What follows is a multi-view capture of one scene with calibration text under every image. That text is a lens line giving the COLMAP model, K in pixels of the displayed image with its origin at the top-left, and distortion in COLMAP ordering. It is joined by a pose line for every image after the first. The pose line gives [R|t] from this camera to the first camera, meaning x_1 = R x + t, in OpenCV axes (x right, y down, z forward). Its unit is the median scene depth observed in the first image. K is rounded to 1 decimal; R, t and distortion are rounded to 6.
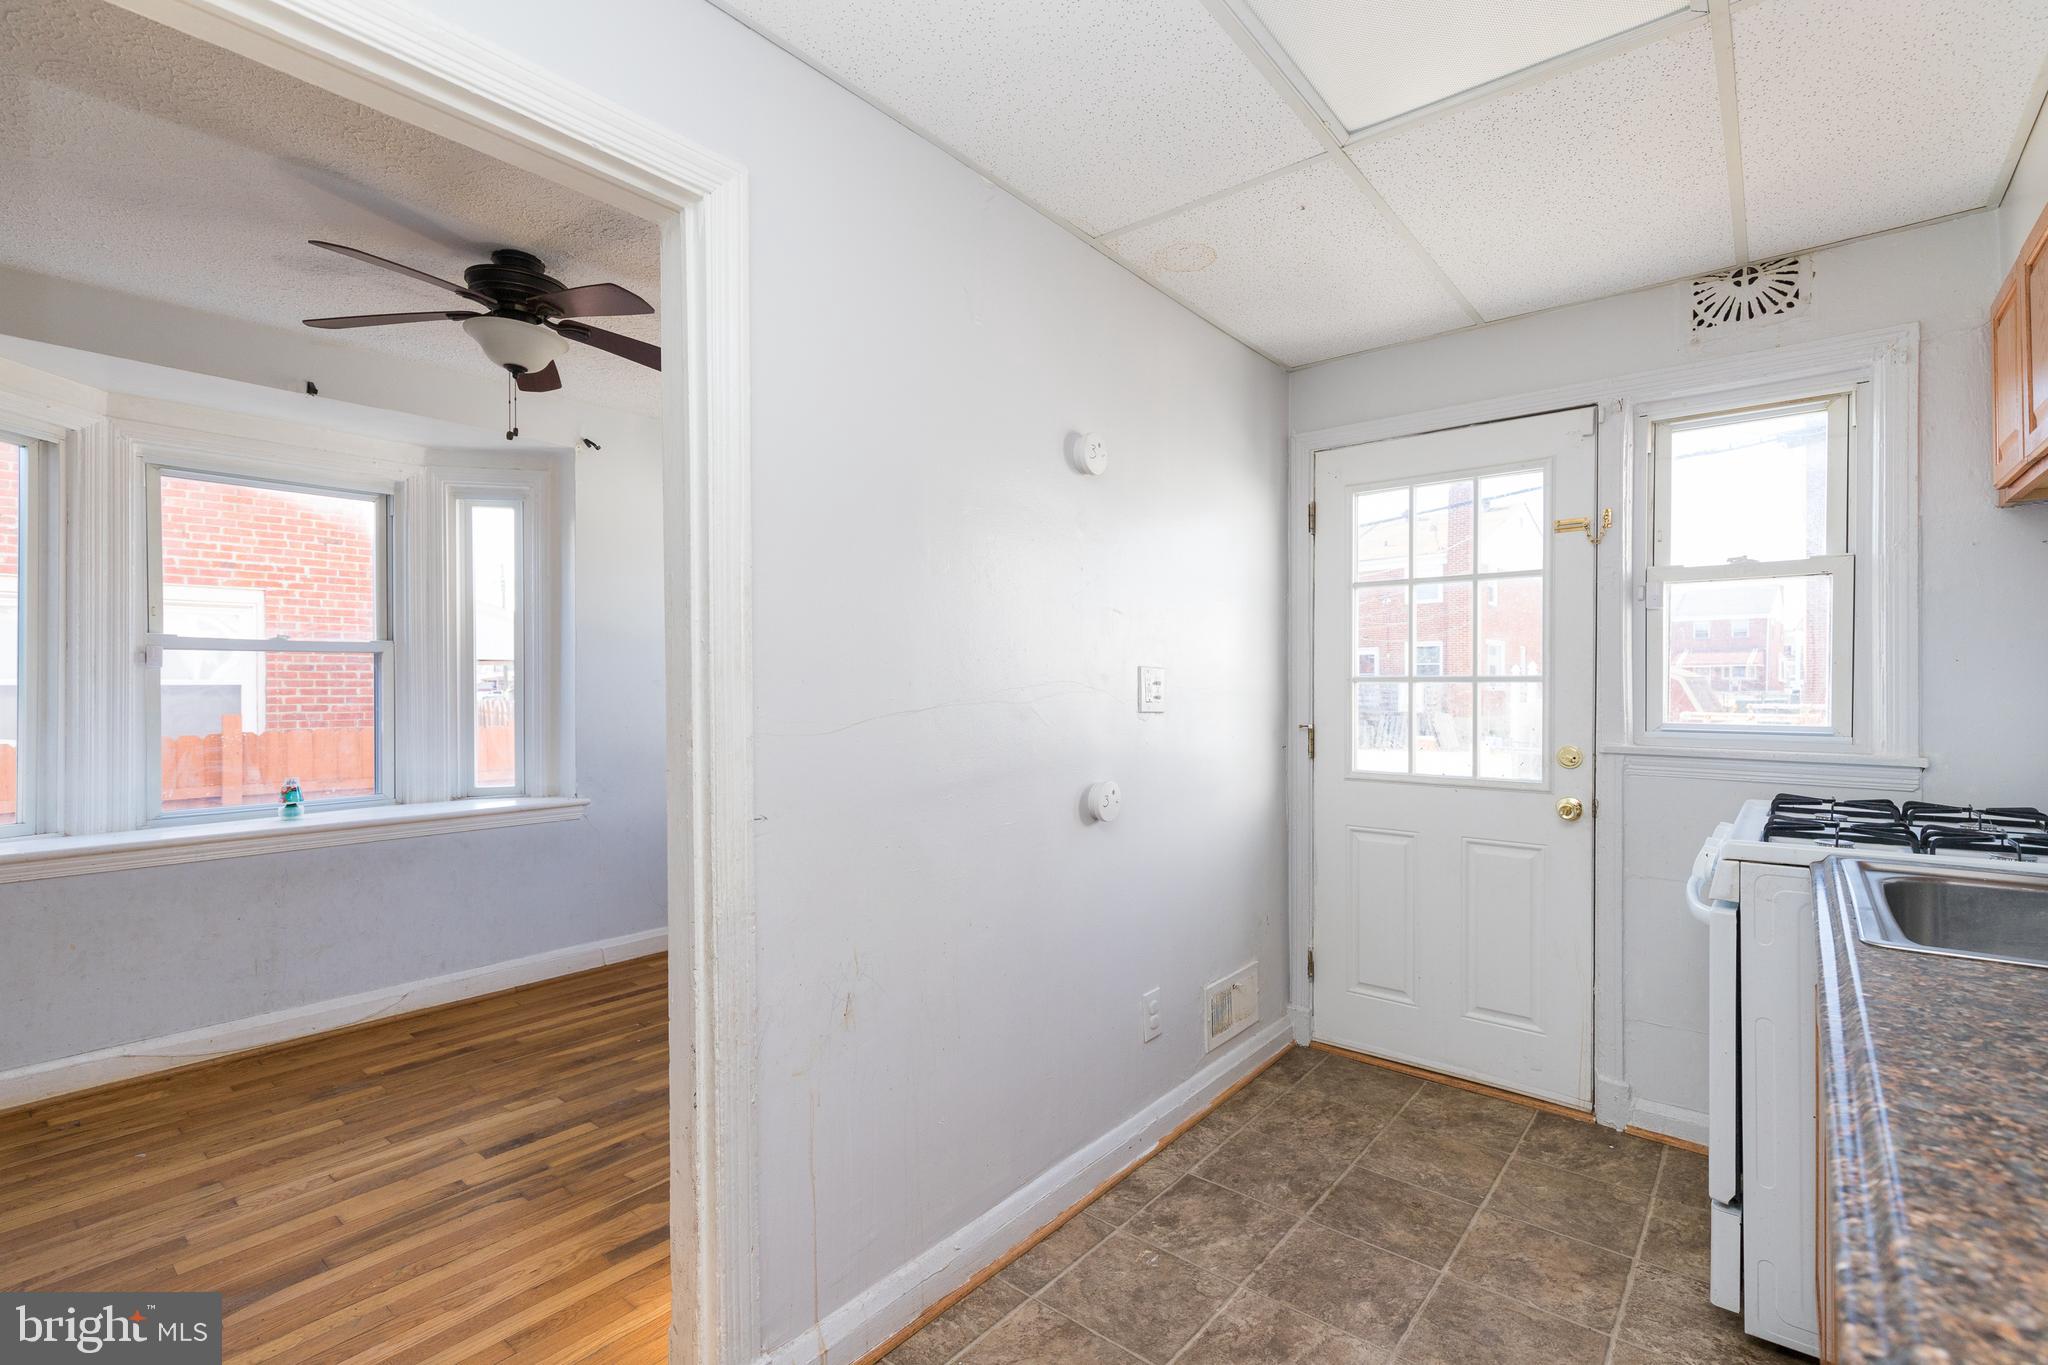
lens RADIAL K [[921.9, 0, 1038.3], [0, 921.9, 688.7], [0, 0, 1]] dist [0.008659, -0.002507]
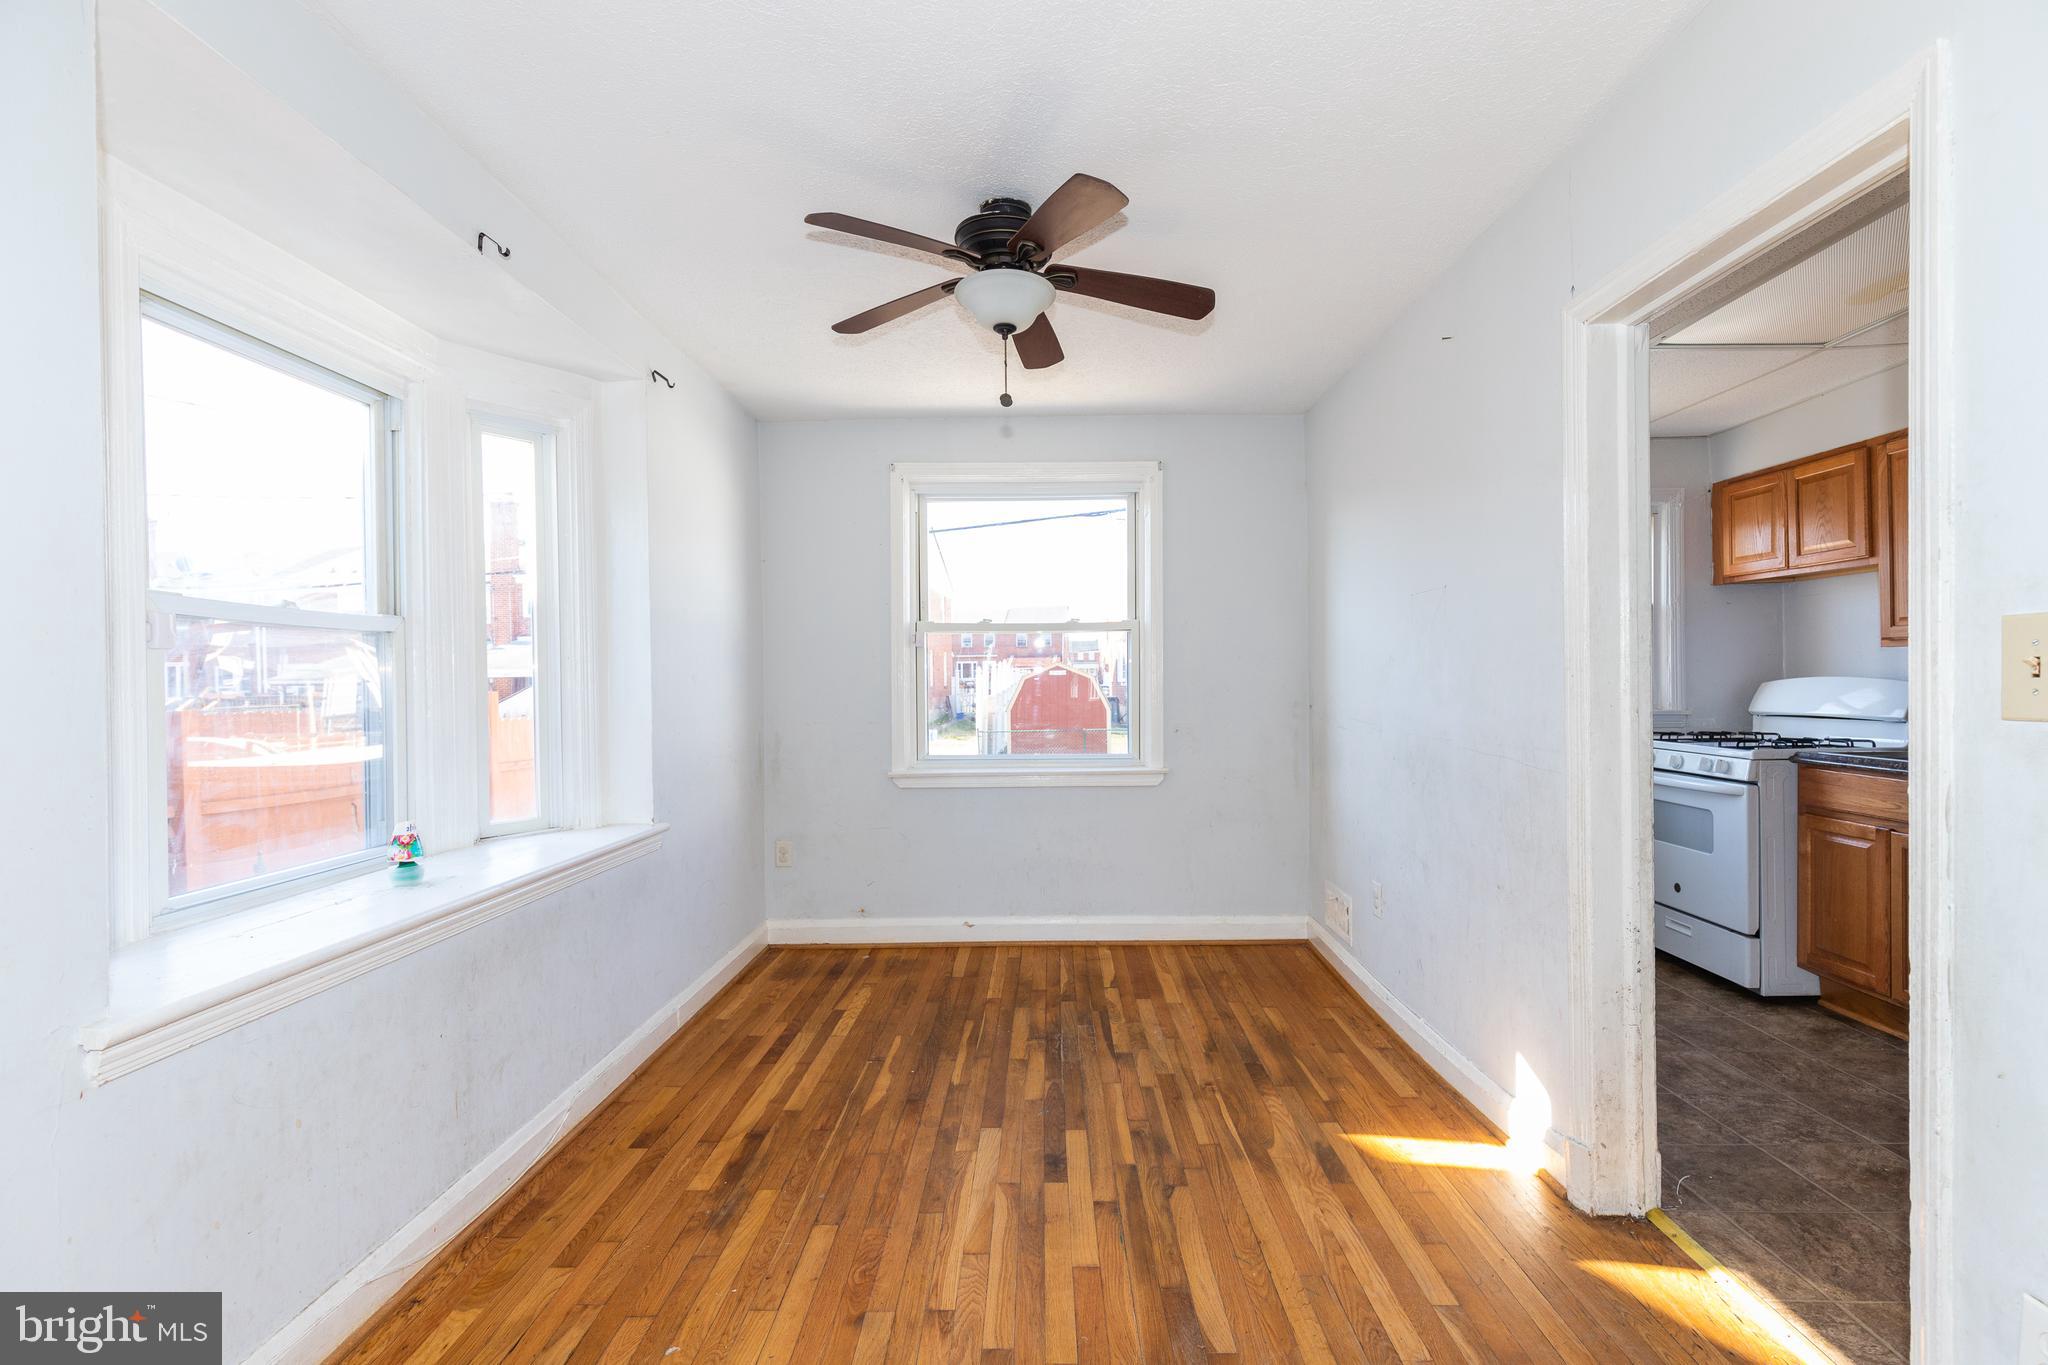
lens RADIAL K [[921.9, 0, 1028.1], [0, 921.9, 681.6], [0, 0, 1]] dist [0.008659, -0.002507]
pose [[0.785747, -0.007310, 0.618505, -1.001594], [0.015551, 0.999848, -0.007939, 0.010006], [-0.618353, 0.015857, 0.785741, 0.240753]]
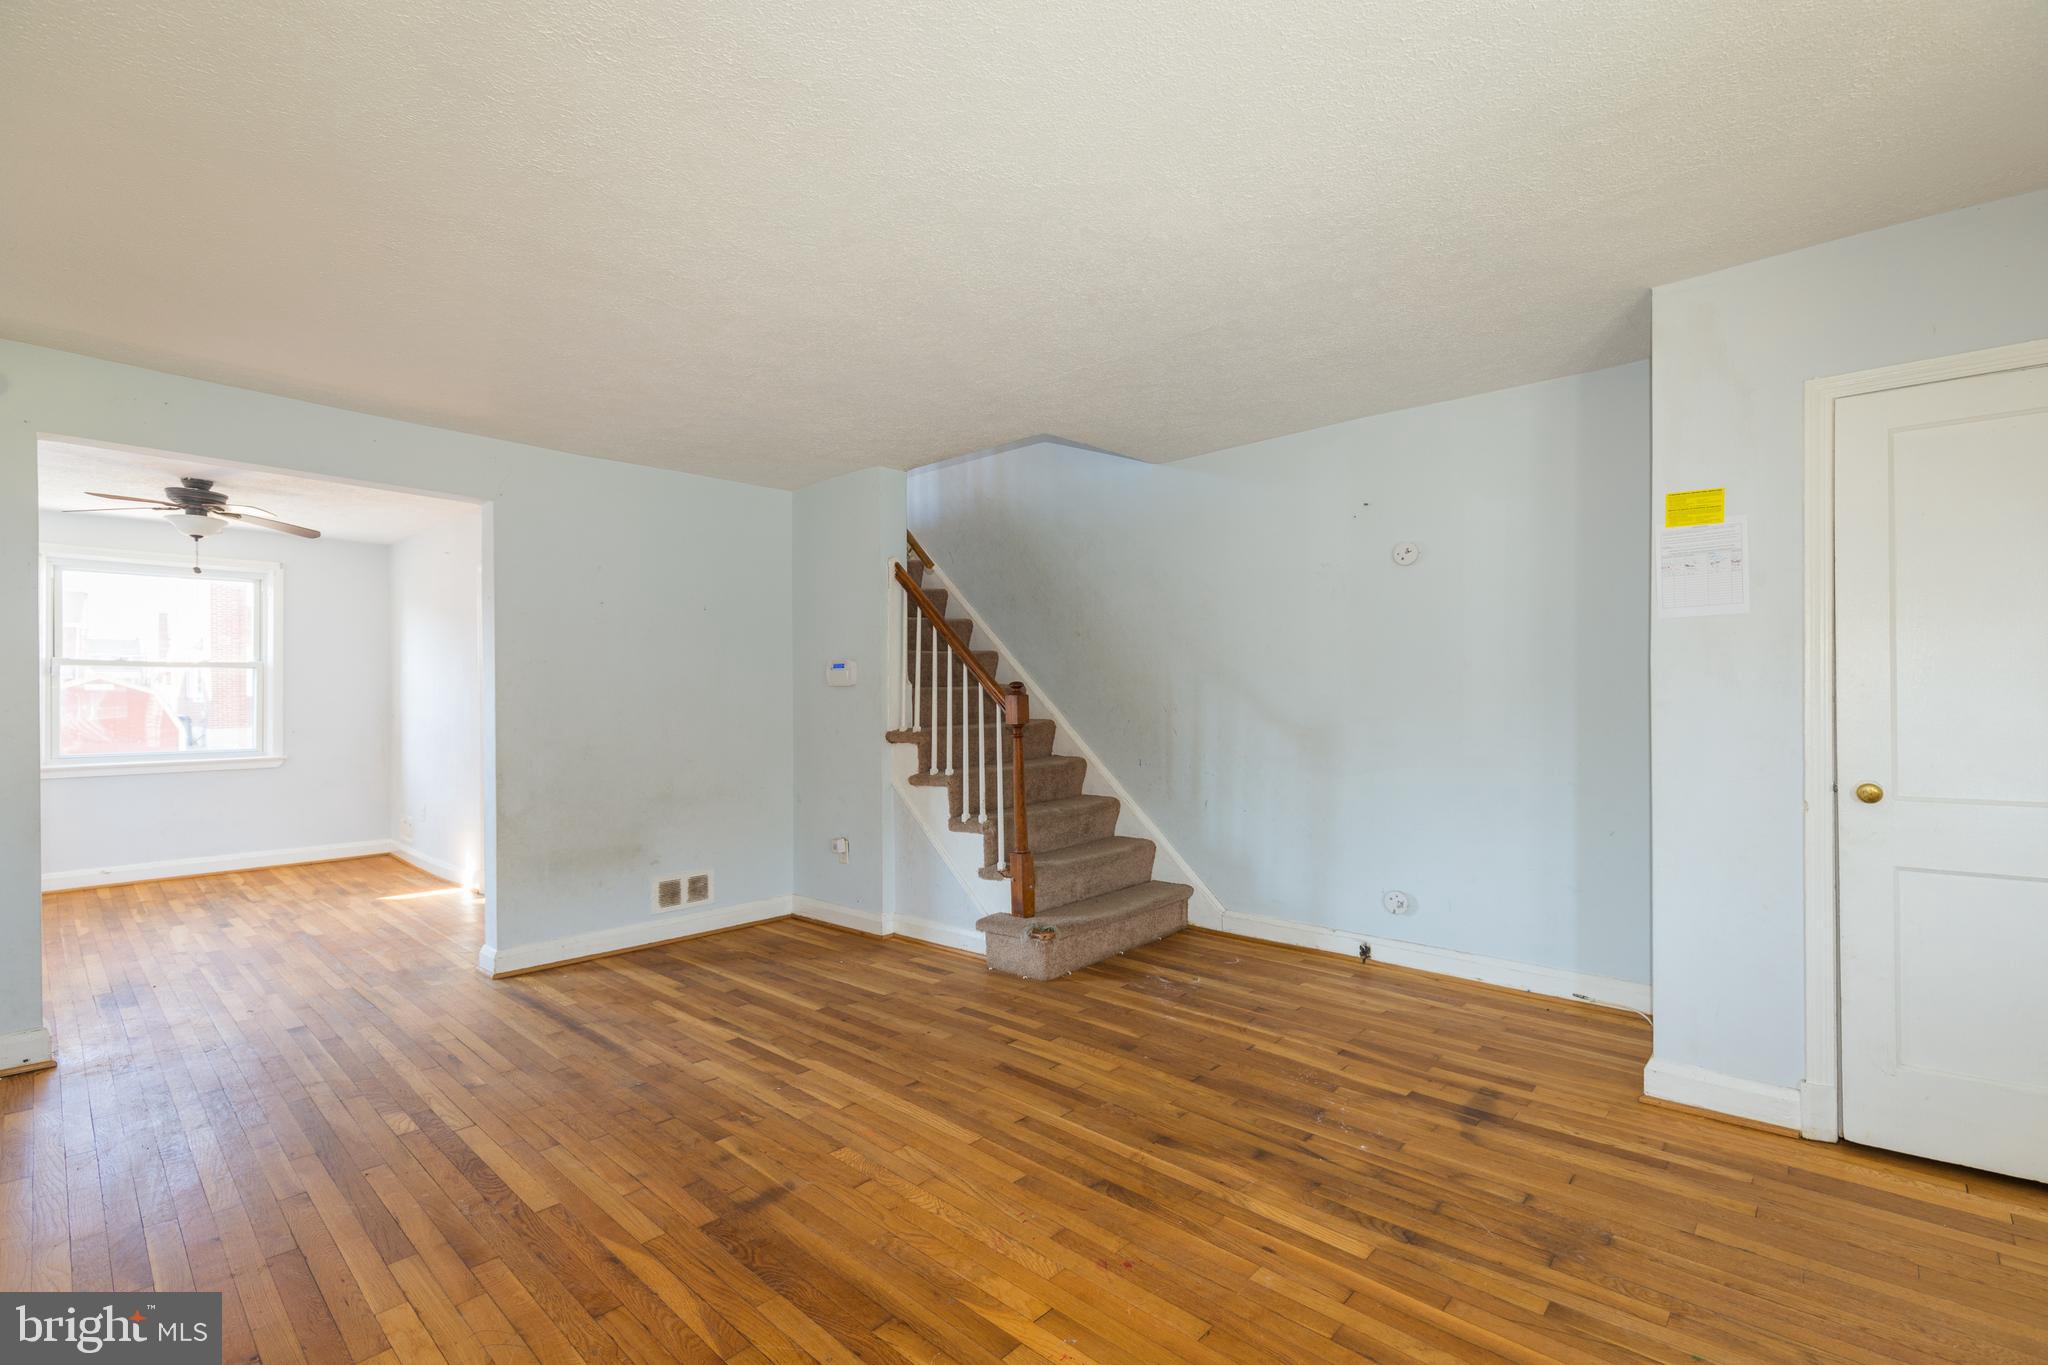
lens RADIAL K [[921.9, 0, 1038.7], [0, 921.9, 696.4], [0, 0, 1]] dist [0.008659, -0.002507]
pose [[0.055241, -0.002979, 0.998469, -2.149964], [0.013251, 0.999910, 0.002250, 0.009604], [-0.998385, 0.013106, 0.055275, -0.771484]]
